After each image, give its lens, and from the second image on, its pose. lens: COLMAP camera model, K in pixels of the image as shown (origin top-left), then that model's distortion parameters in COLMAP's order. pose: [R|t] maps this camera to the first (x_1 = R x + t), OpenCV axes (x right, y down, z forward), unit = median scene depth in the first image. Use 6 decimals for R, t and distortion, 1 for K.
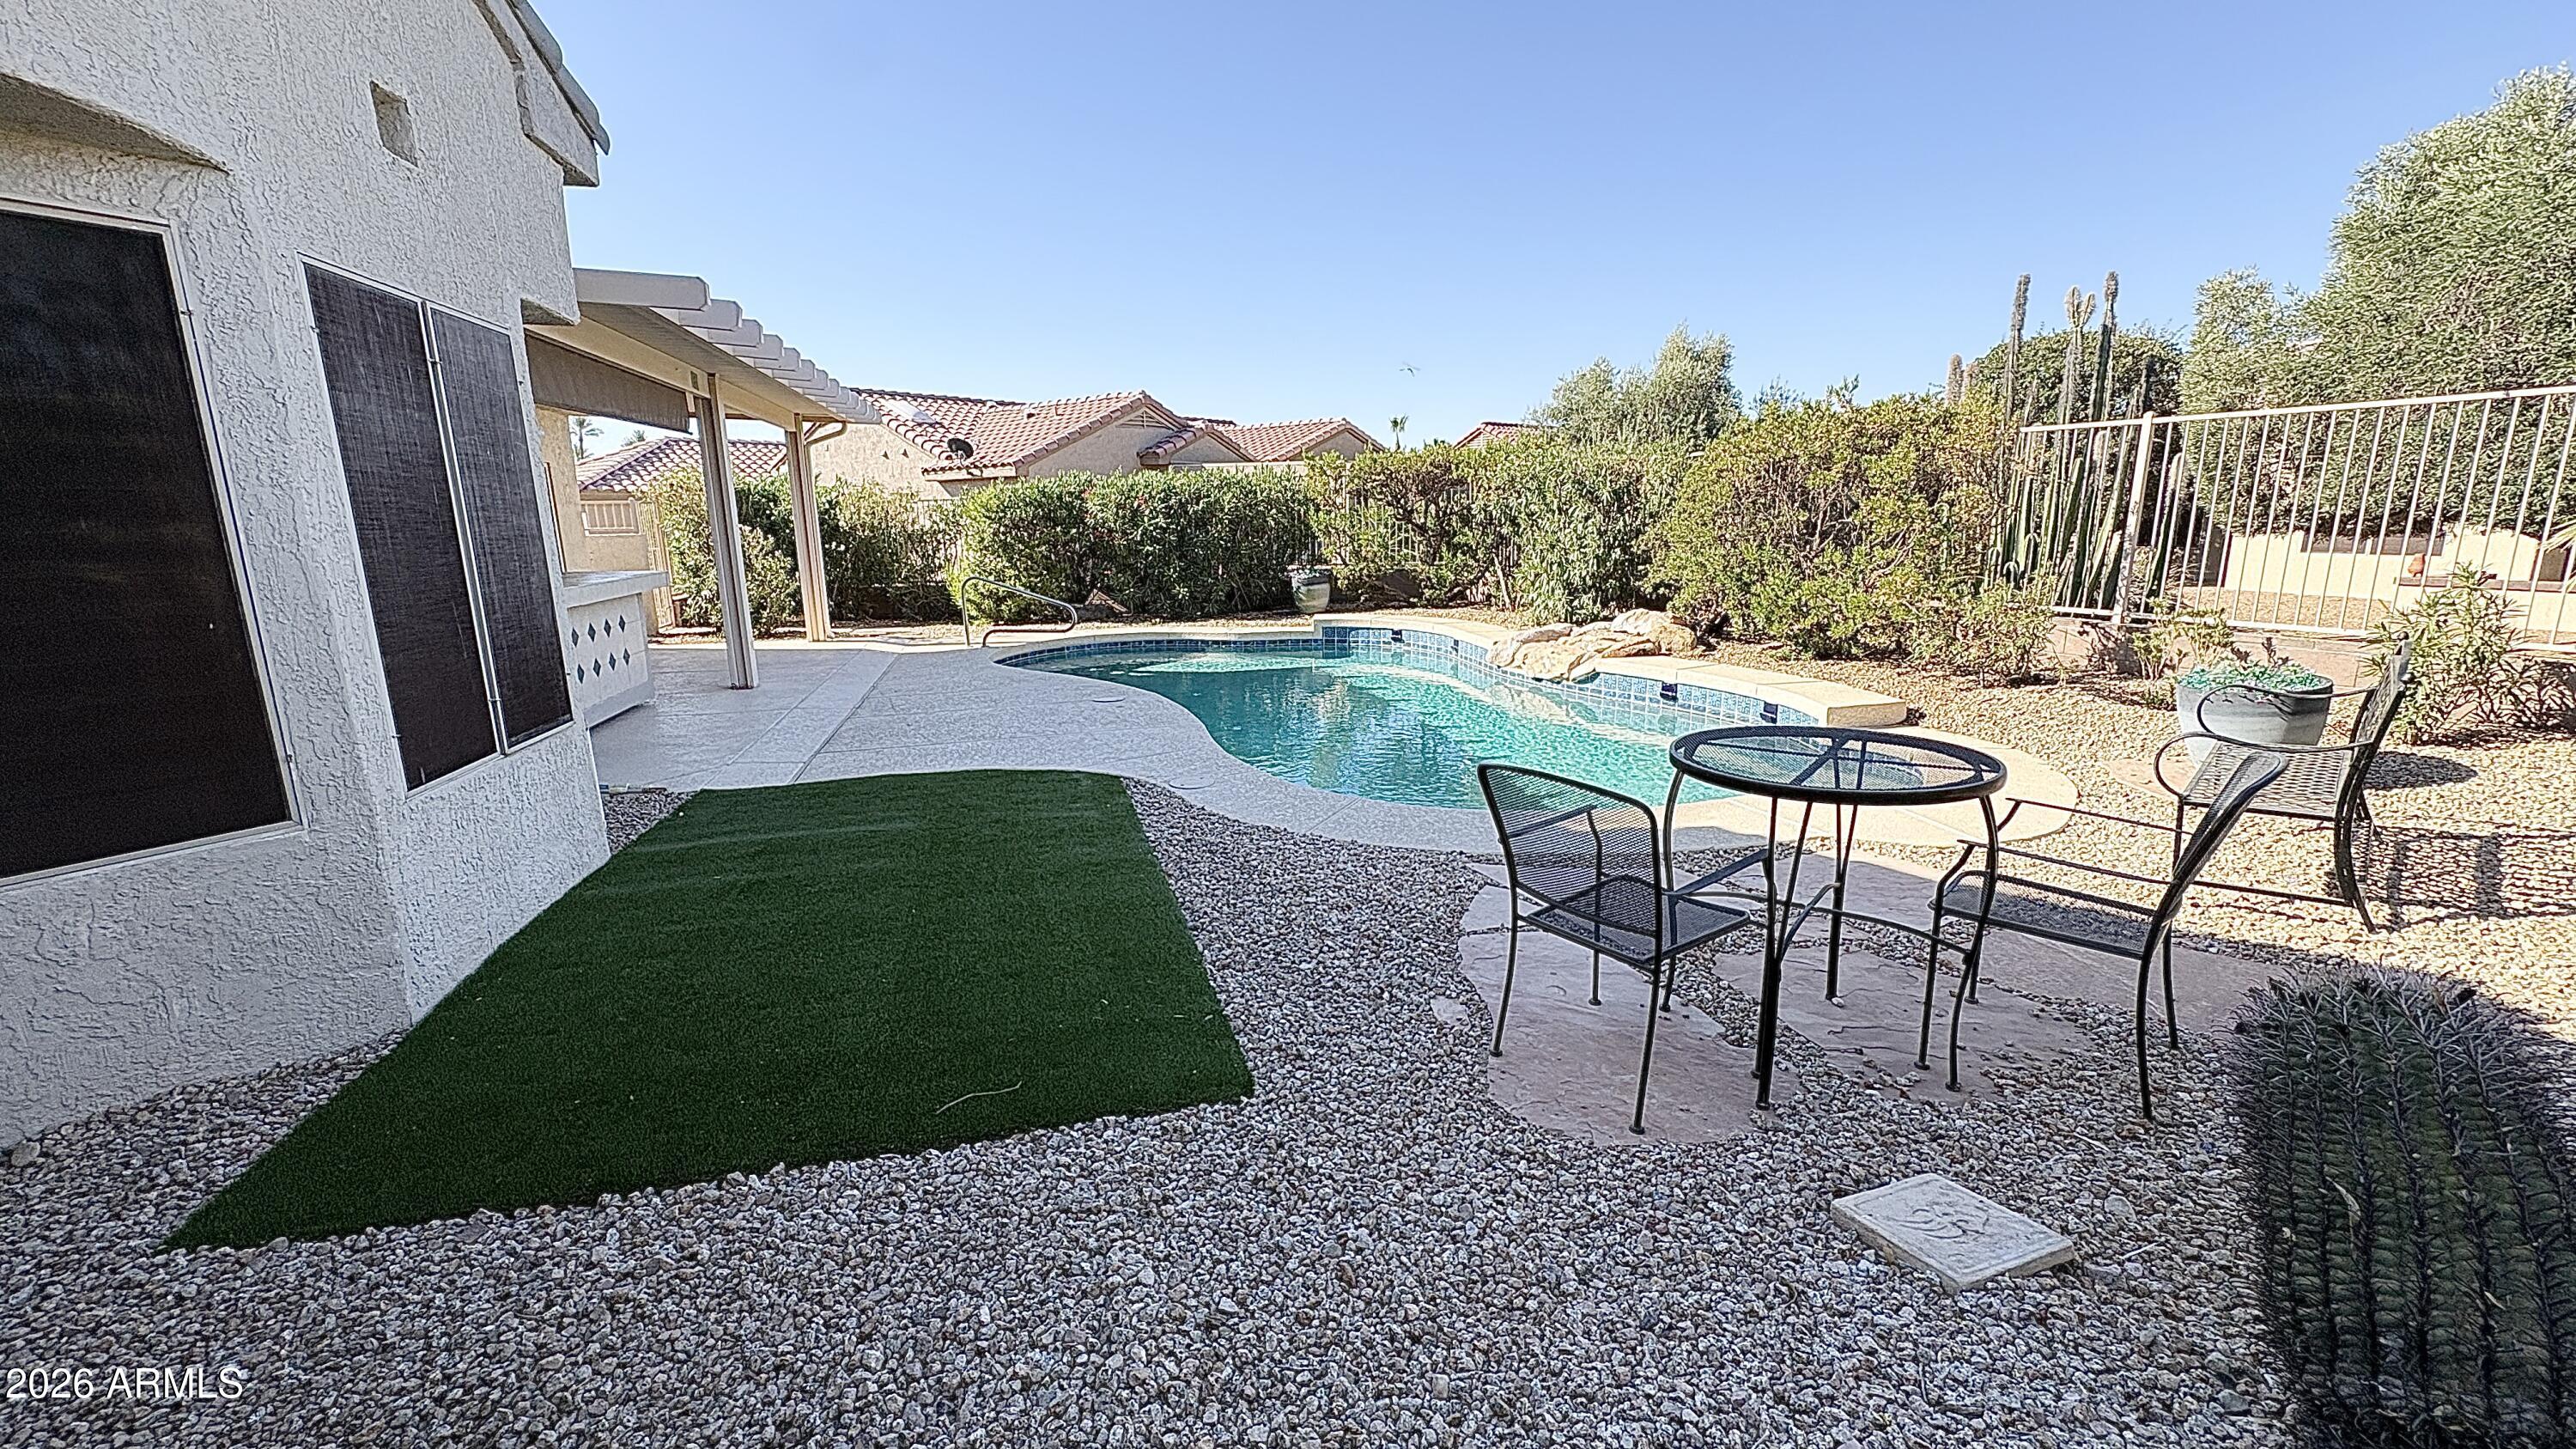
lens RADIAL K [[1022.3, 0, 1283.0], [0, 1022.3, 724.3], [0, 0, 1]] dist [0.000409, 0.000139]
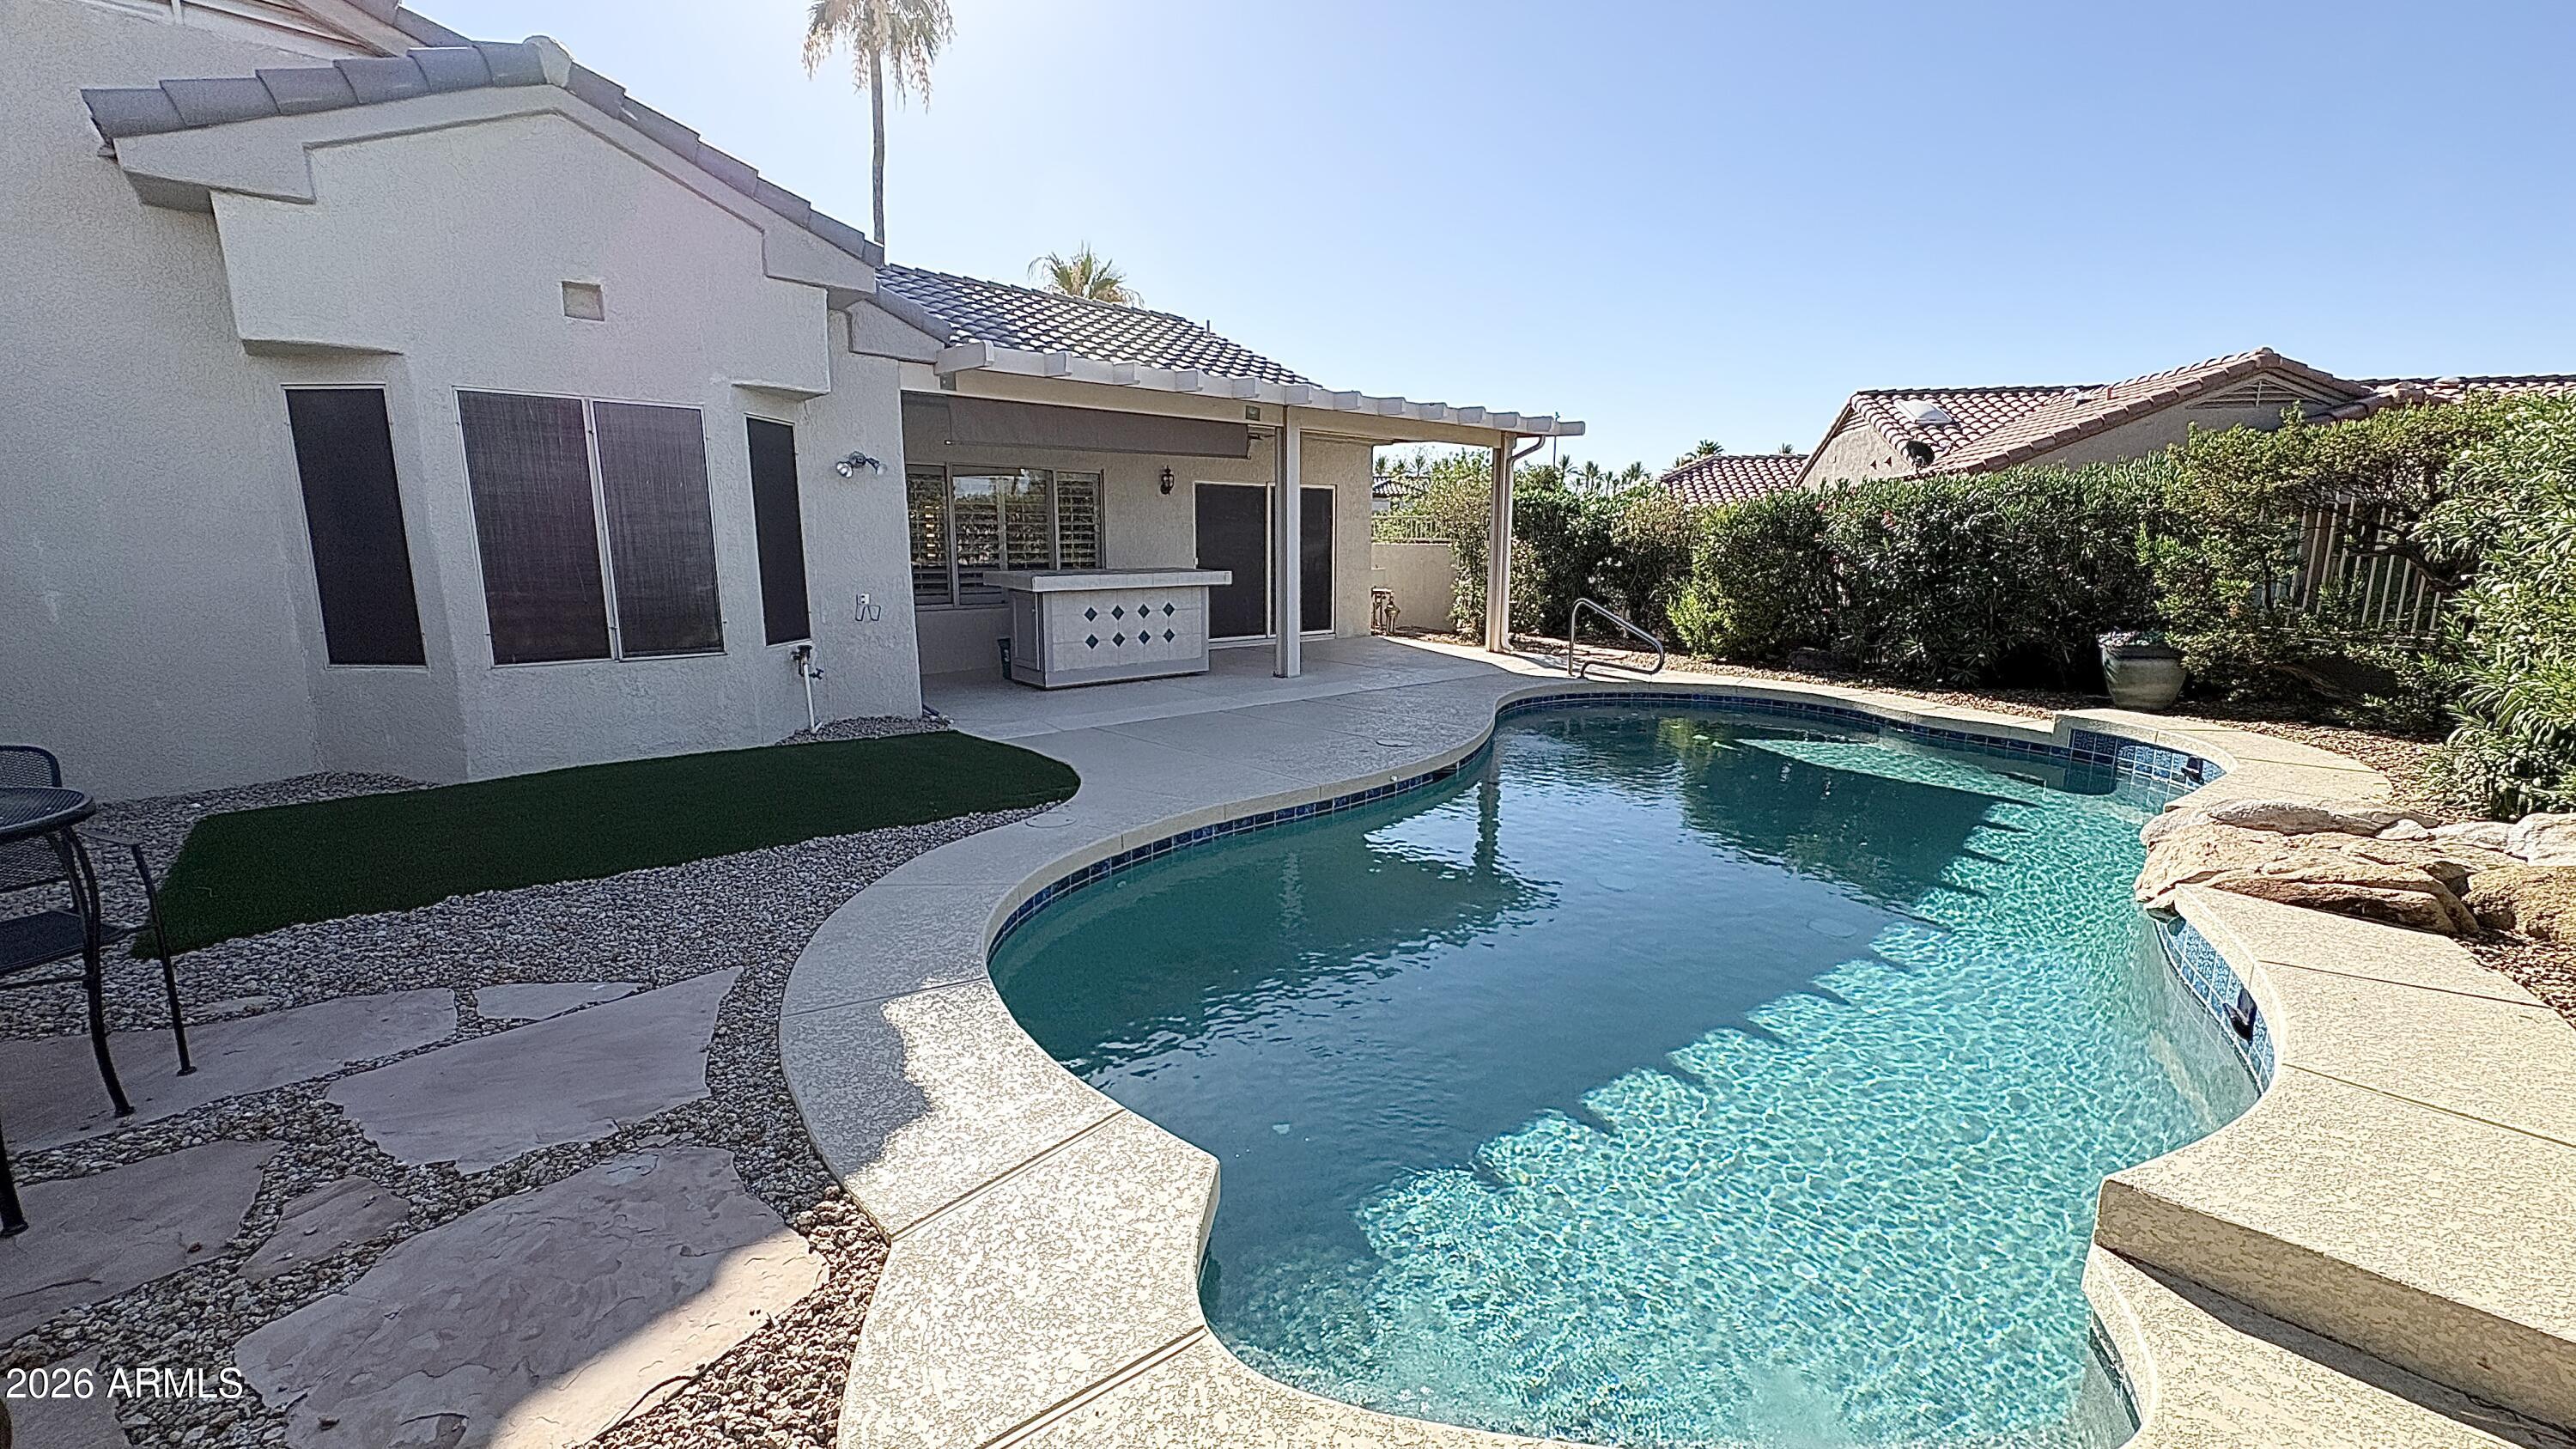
lens RADIAL K [[1022.3, 0, 1283.0], [0, 1022.3, 724.3], [0, 0, 1]] dist [0.000409, 0.000139]
pose [[0.458232, 0.178503, -0.870724, 0.329804], [-0.192548, 0.976300, 0.098815, -0.065861], [0.867726, 0.122375, 0.481742, 0.308198]]
